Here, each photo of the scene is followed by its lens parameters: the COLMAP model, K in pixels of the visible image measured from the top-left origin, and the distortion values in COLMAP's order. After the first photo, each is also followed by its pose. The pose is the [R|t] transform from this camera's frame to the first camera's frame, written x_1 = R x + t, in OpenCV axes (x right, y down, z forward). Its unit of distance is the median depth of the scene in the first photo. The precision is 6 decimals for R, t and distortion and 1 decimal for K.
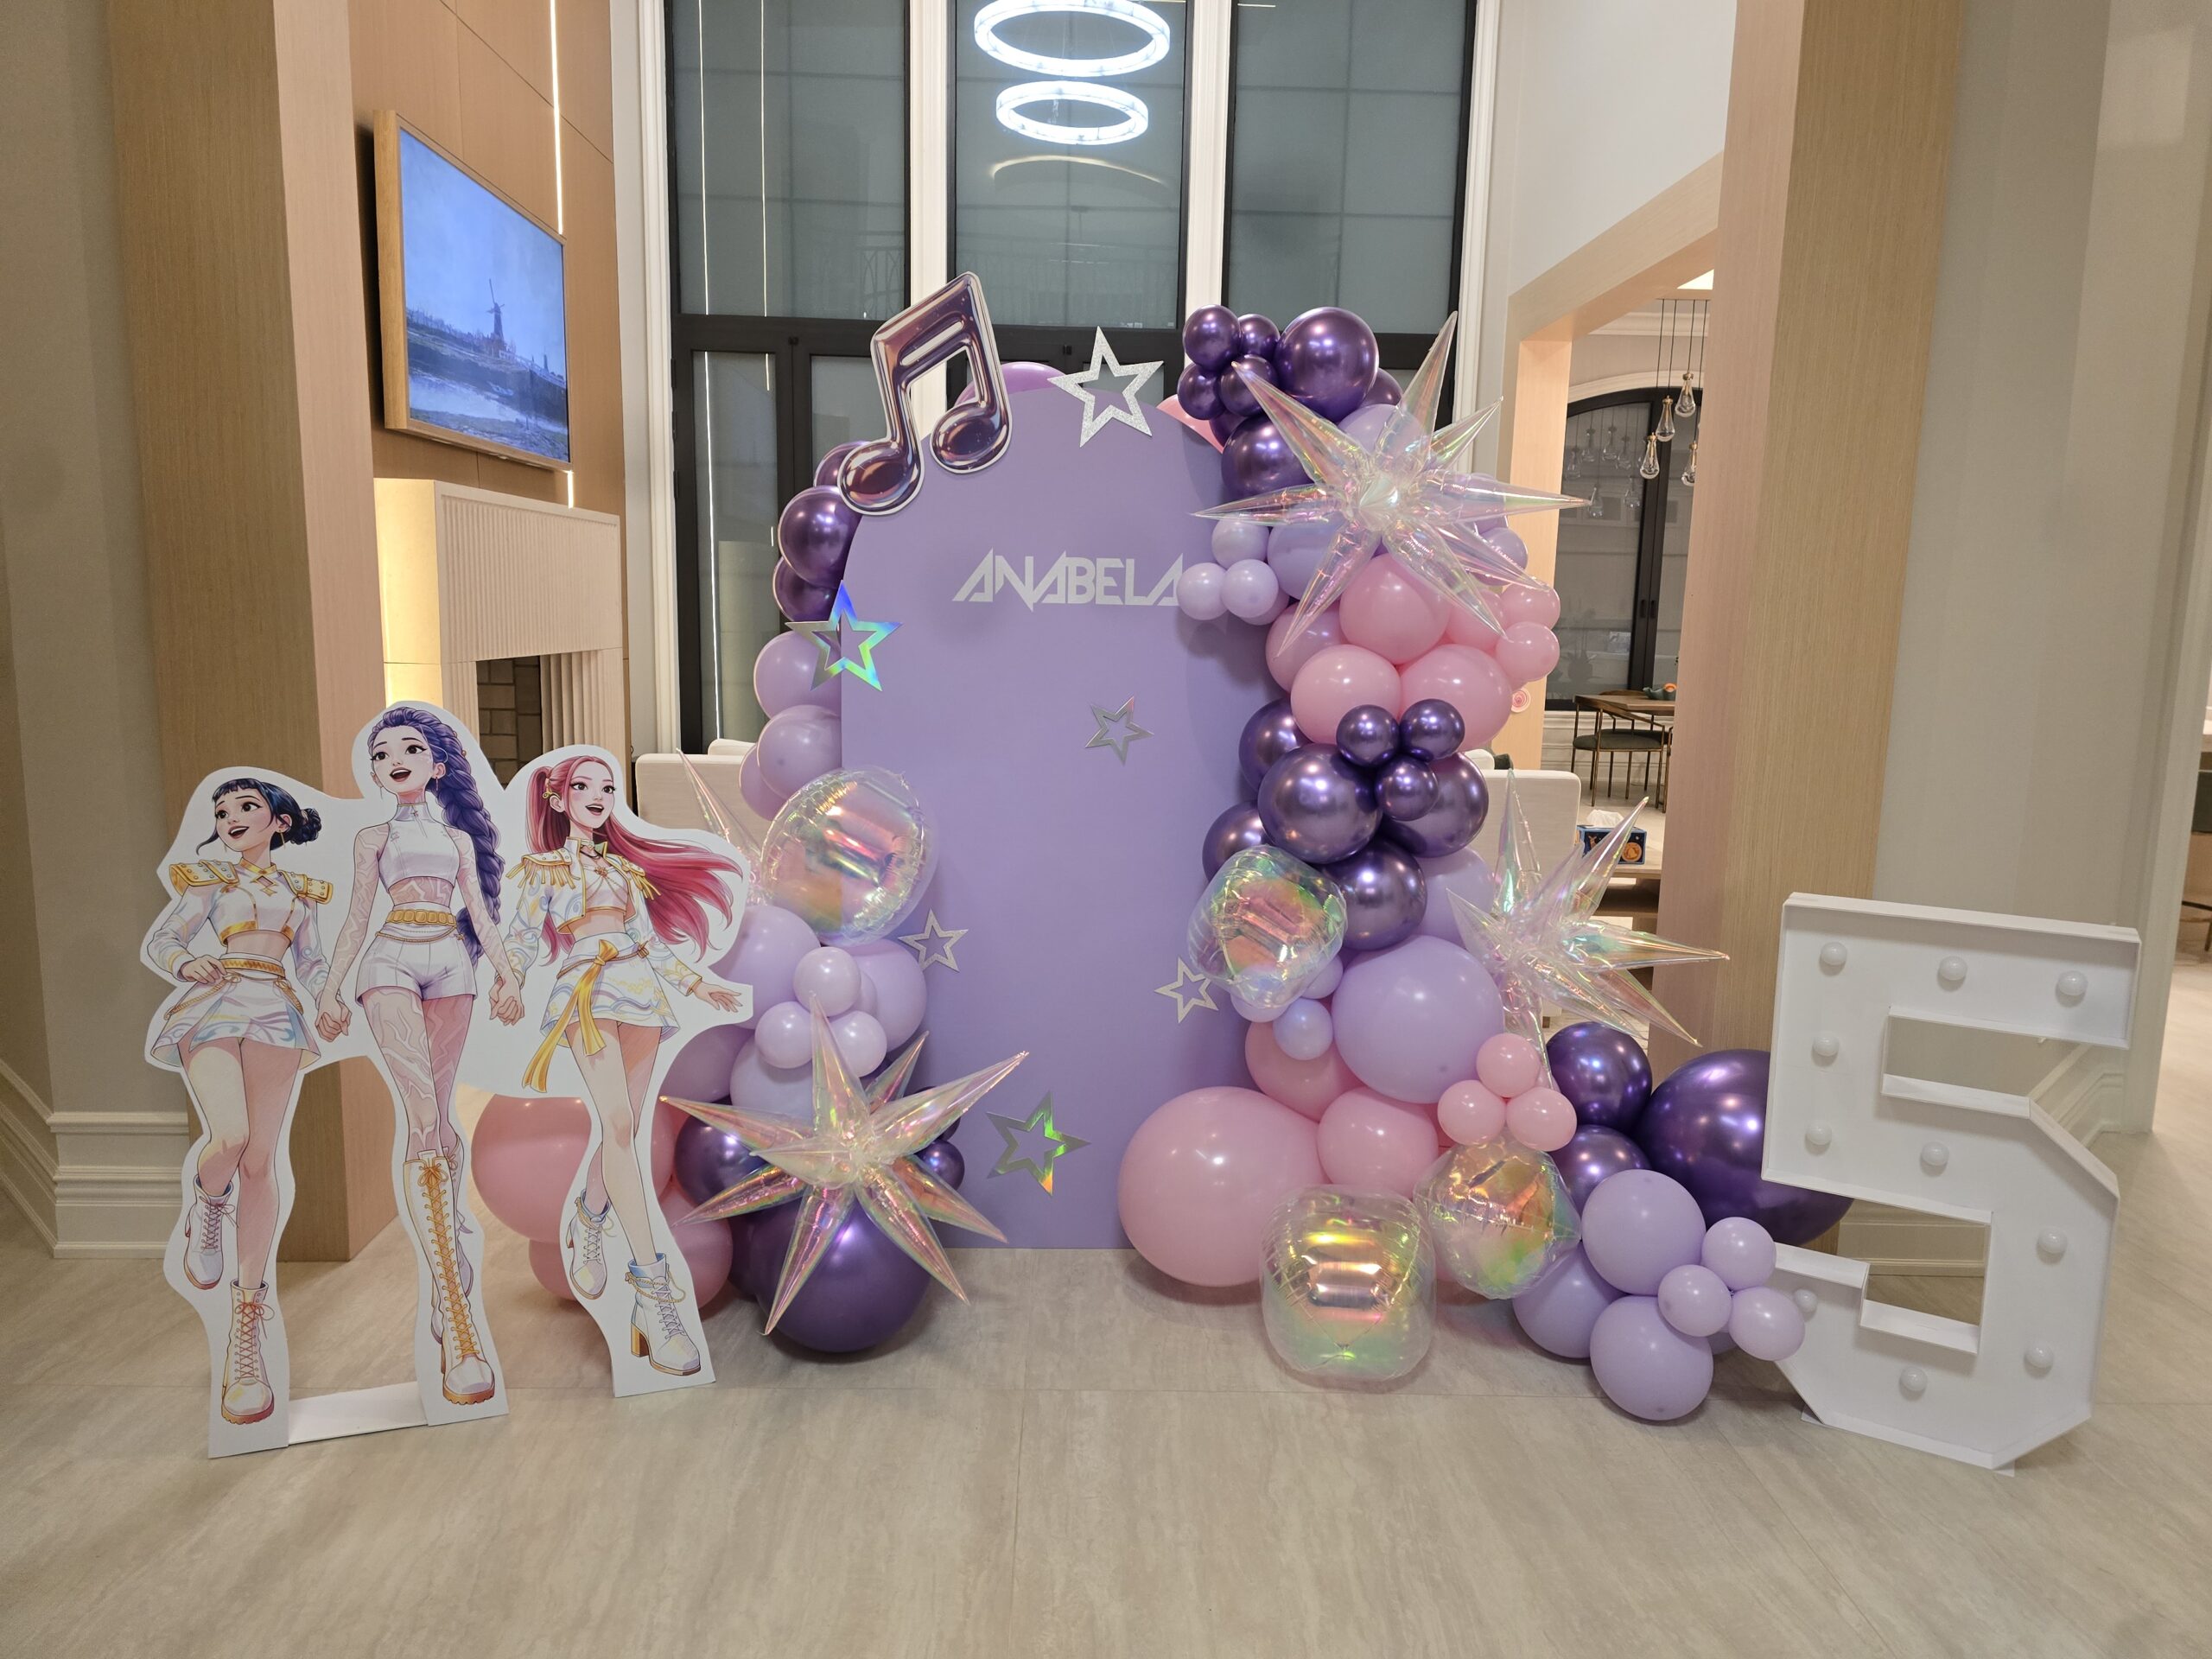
lens RADIAL K [[1484.1, 0, 1088.1], [0, 1484.1, 827.0], [0, 0, 1]] dist [0.079602, -0.080266]
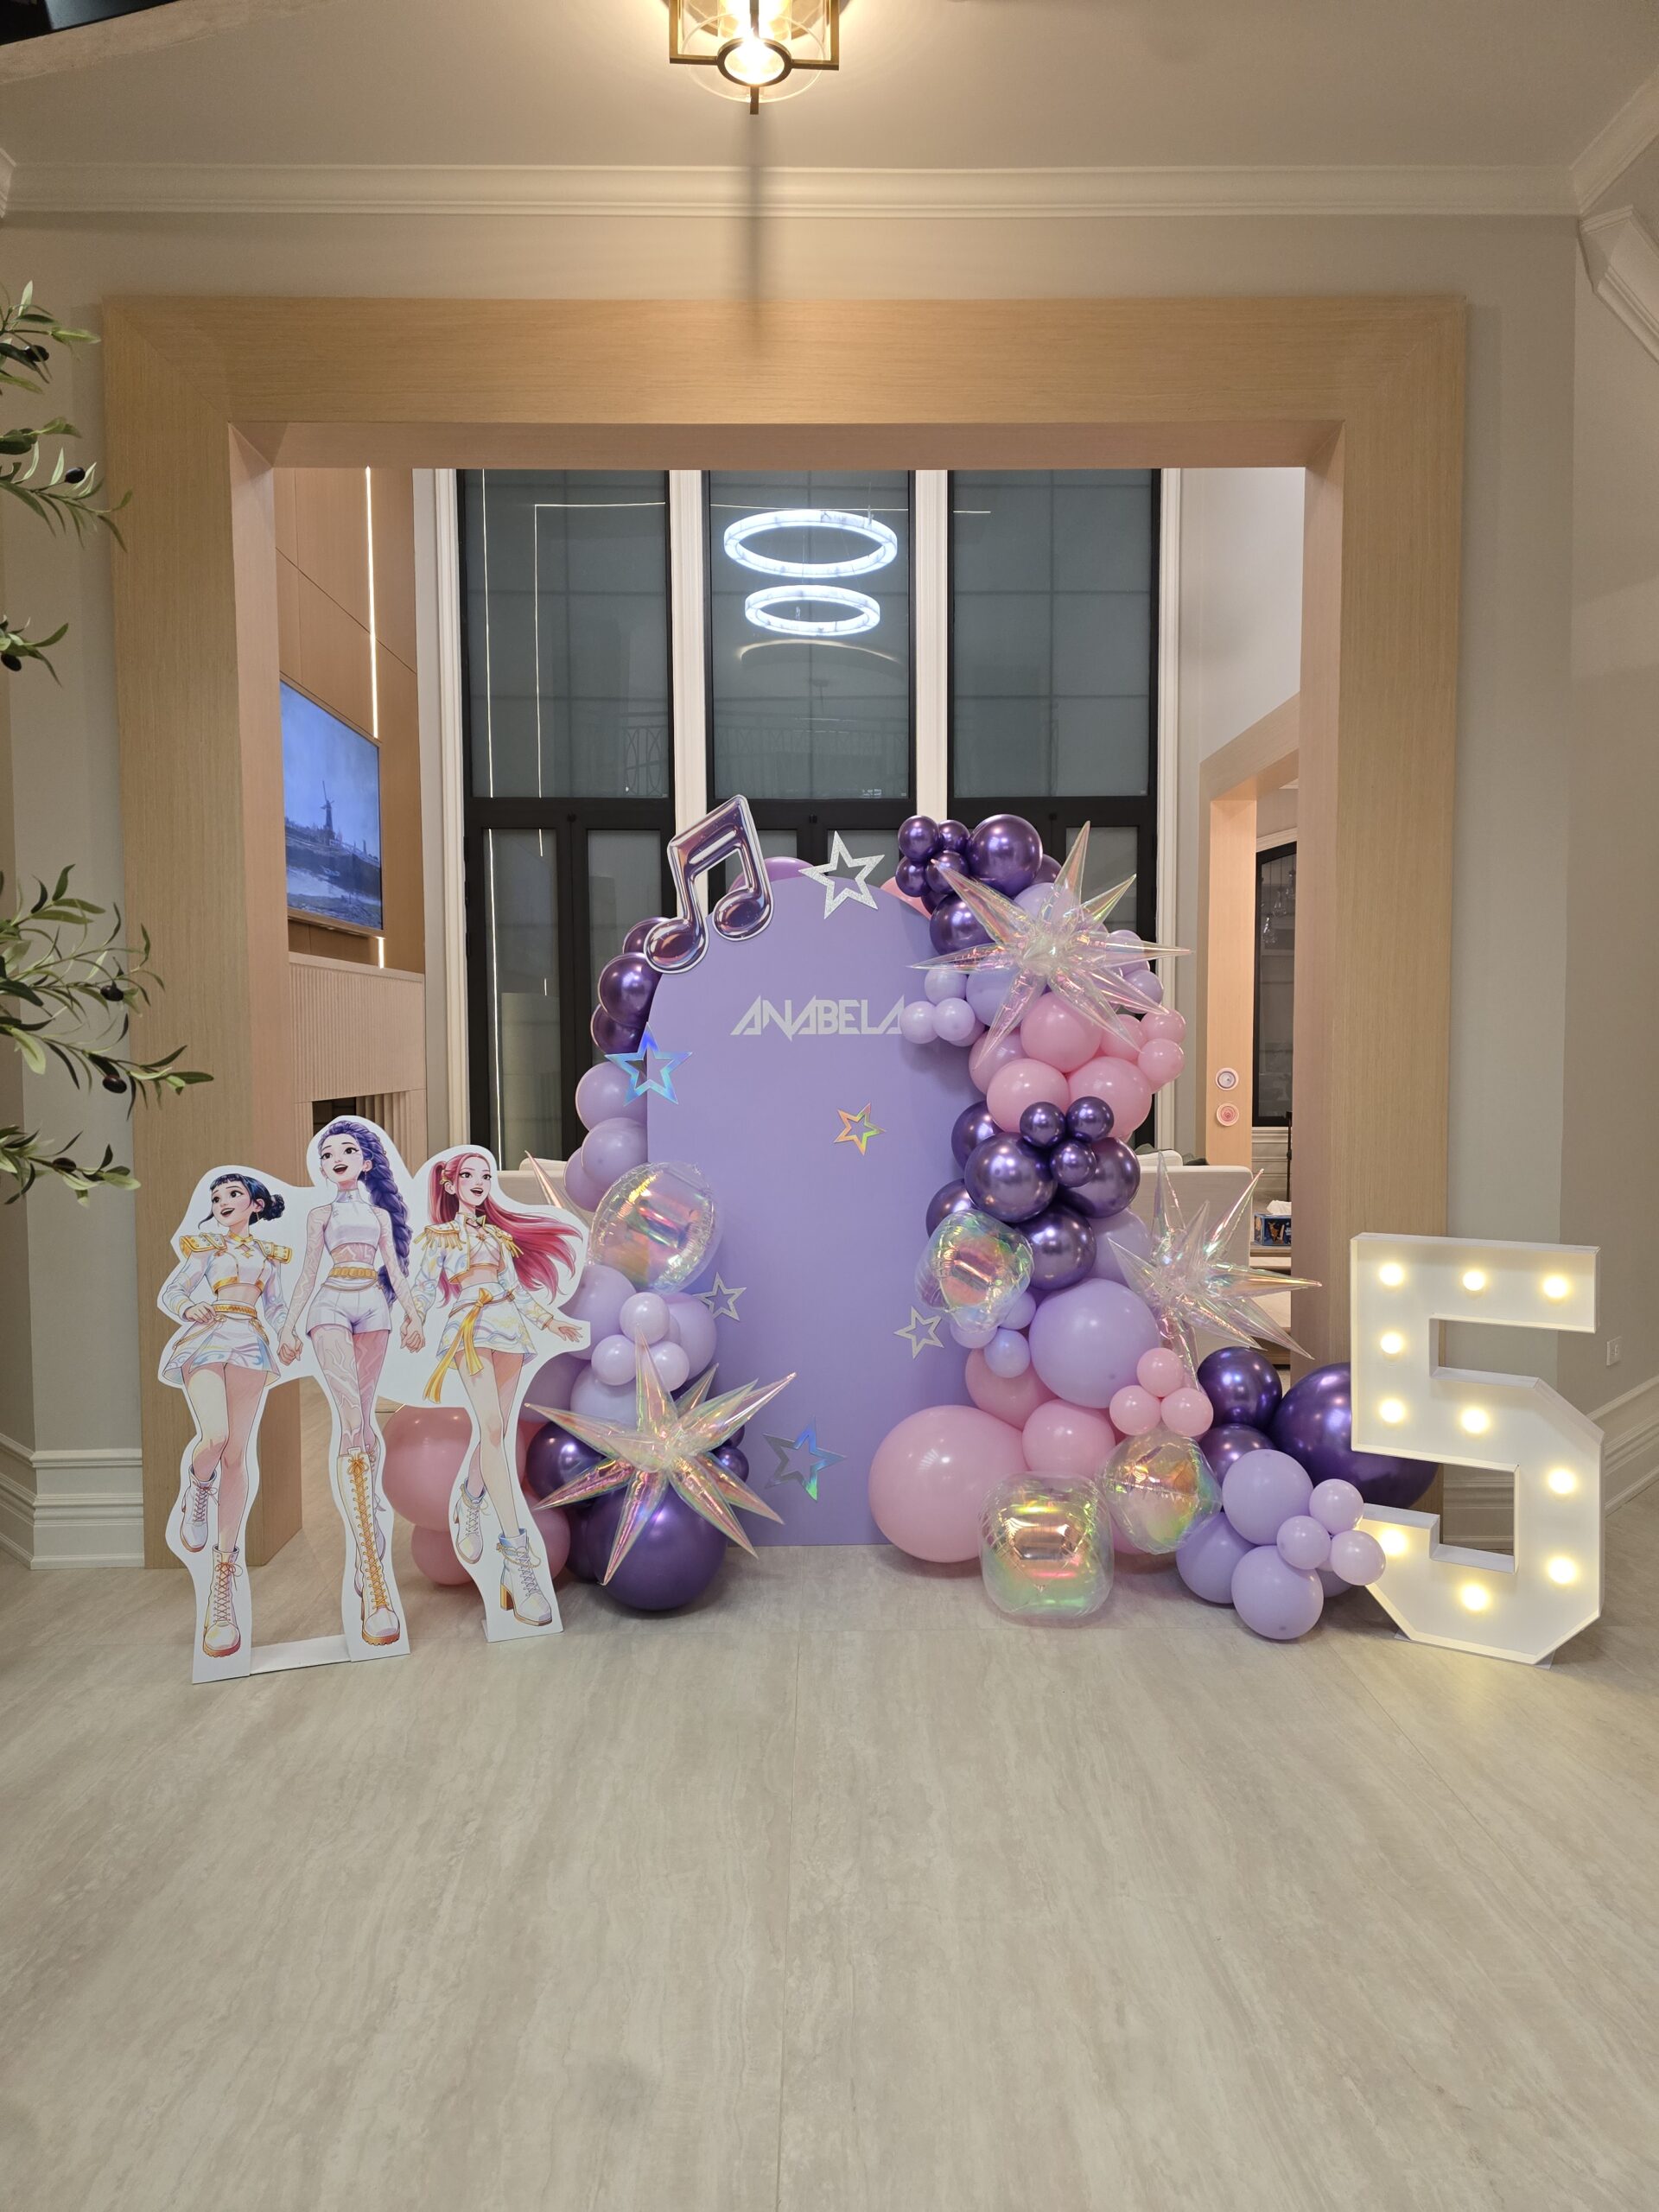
lens RADIAL K [[1483.9, 0, 836.6], [0, 1483.9, 1112.7], [0, 0, 1]] dist [0.097325, -0.116510]
pose [[0.999638, -0.026677, -0.003494, 0.006538], [0.026188, 0.994548, -0.100940, 0.061228], [0.006168, 0.100812, 0.994886, -0.356559]]
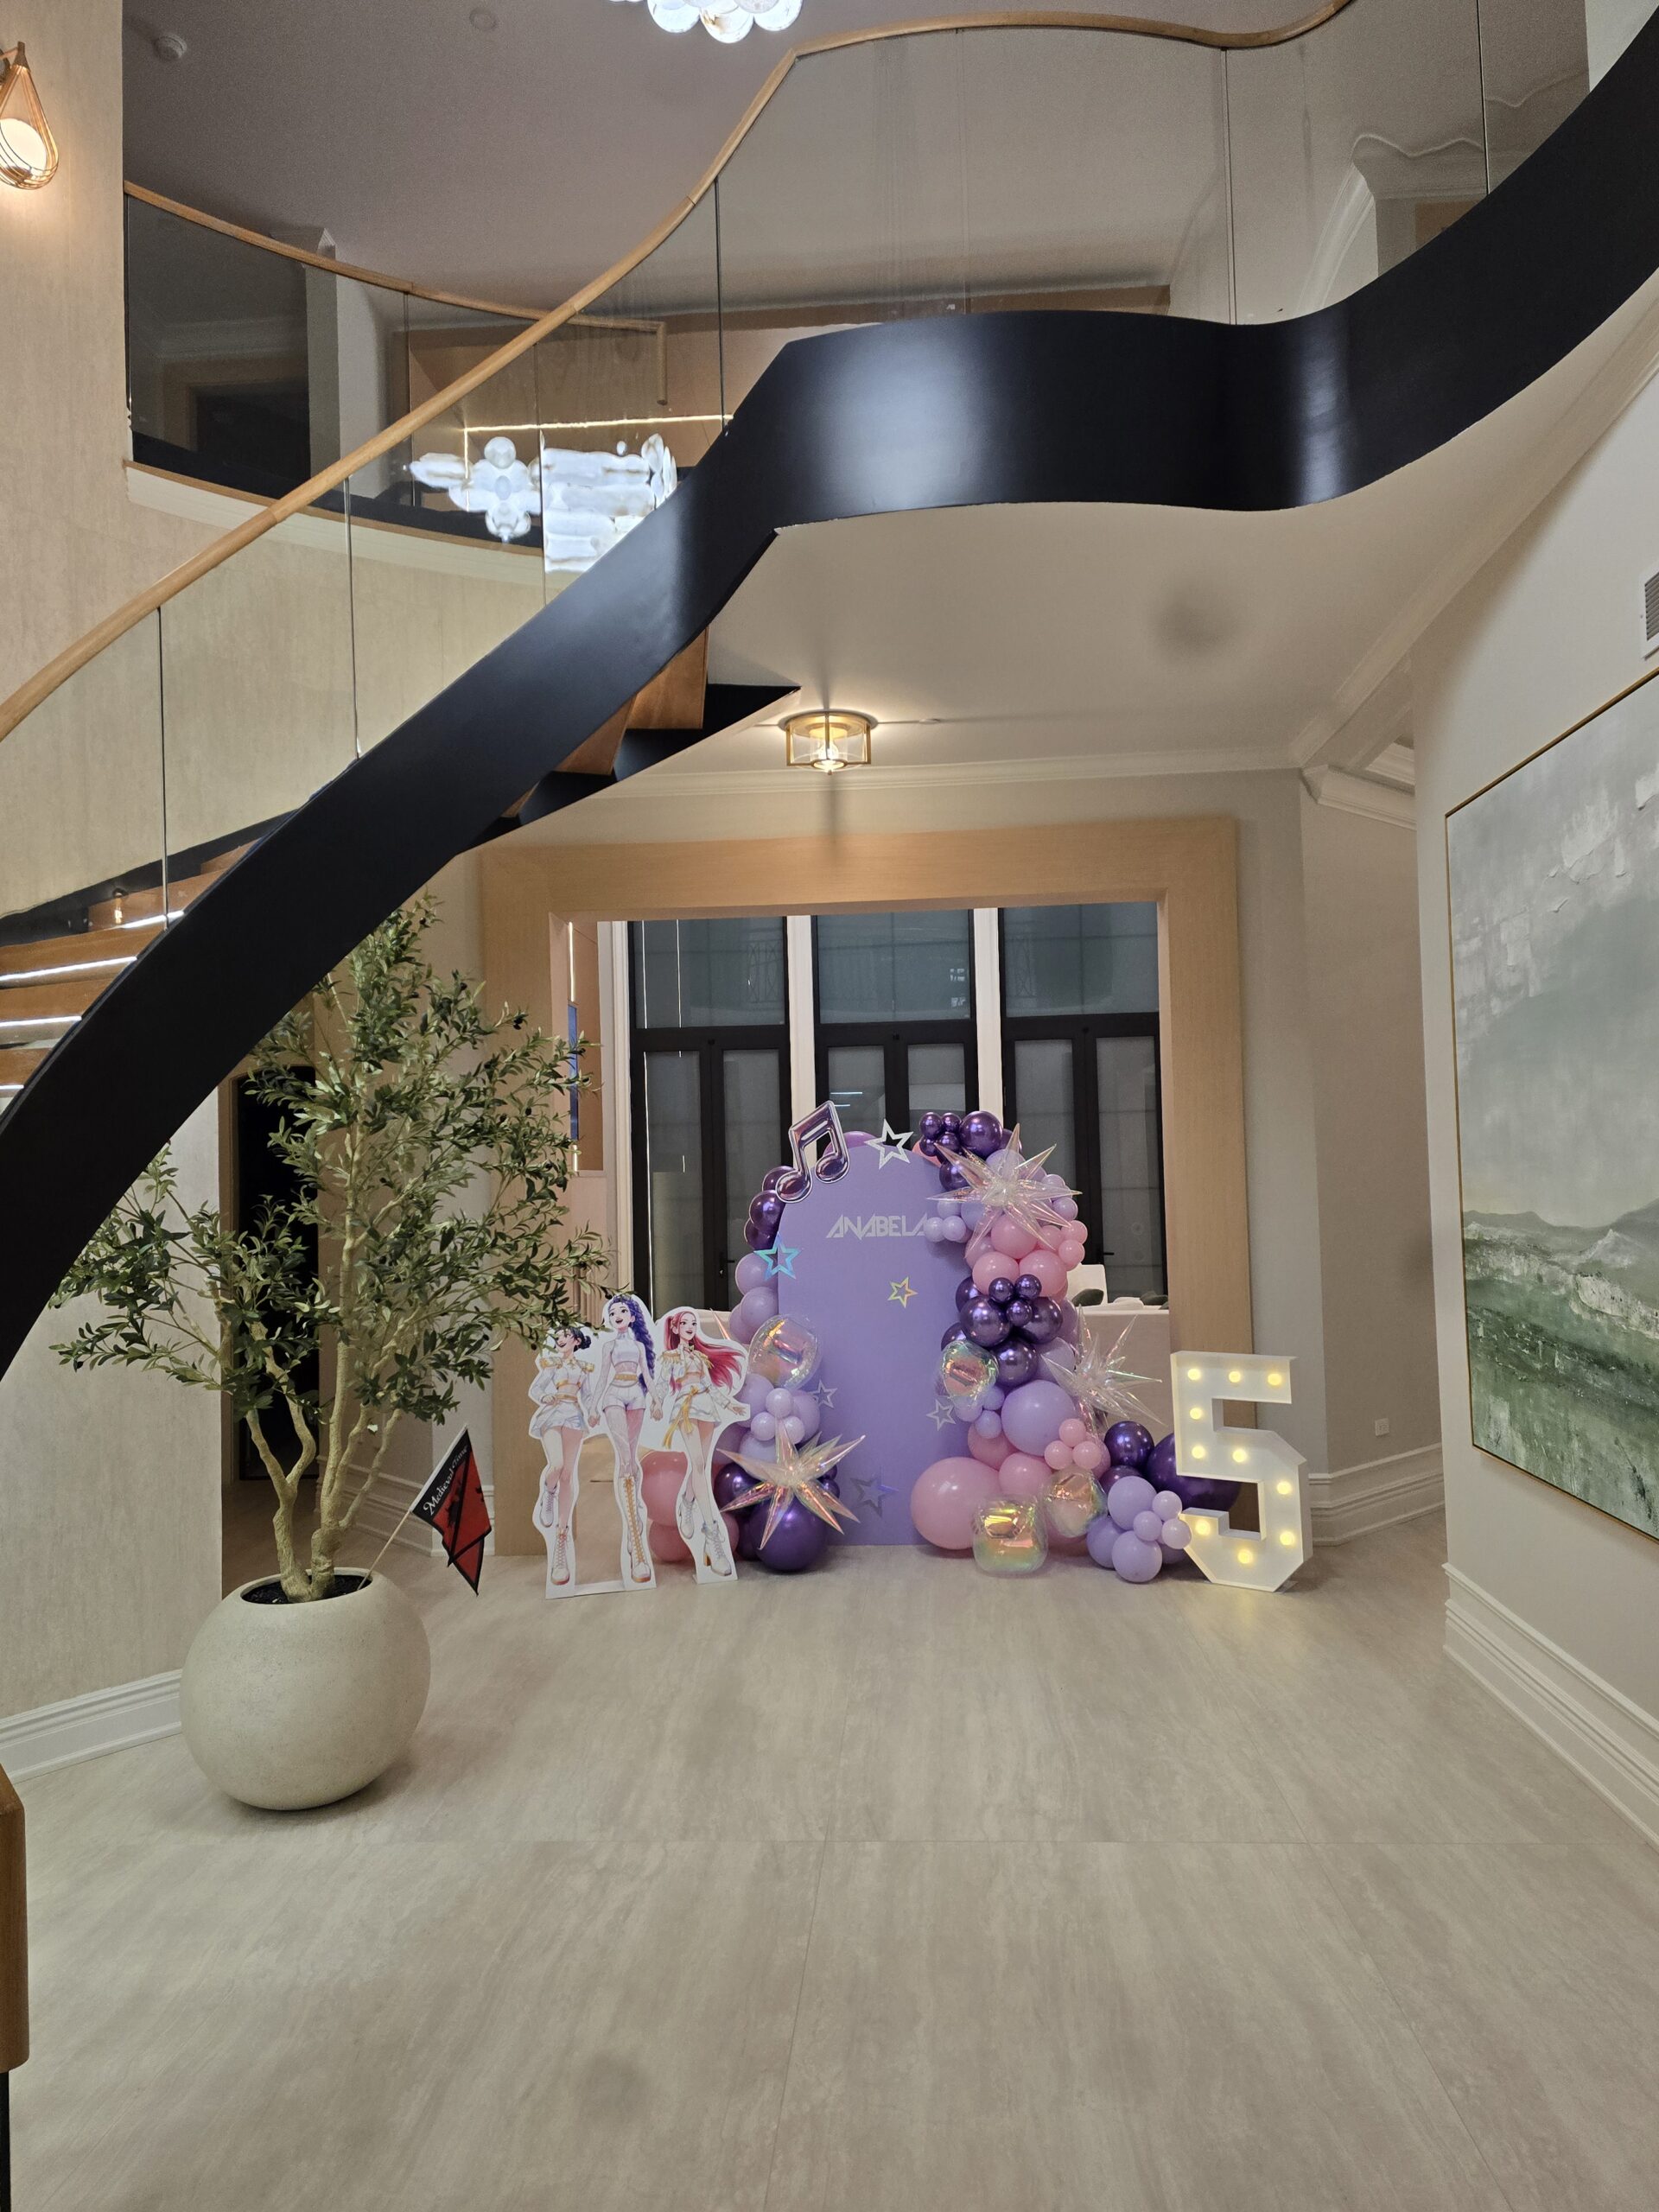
lens RADIAL K [[1530.1, 0, 836.9], [0, 1530.1, 1112.2], [0, 0, 1]] dist [0.181802, -0.419512]
pose [[0.995906, -0.049196, -0.075833, 0.131959], [0.034034, 0.981266, -0.189626, 0.121474], [0.083741, 0.186269, 0.978924, -1.557131]]
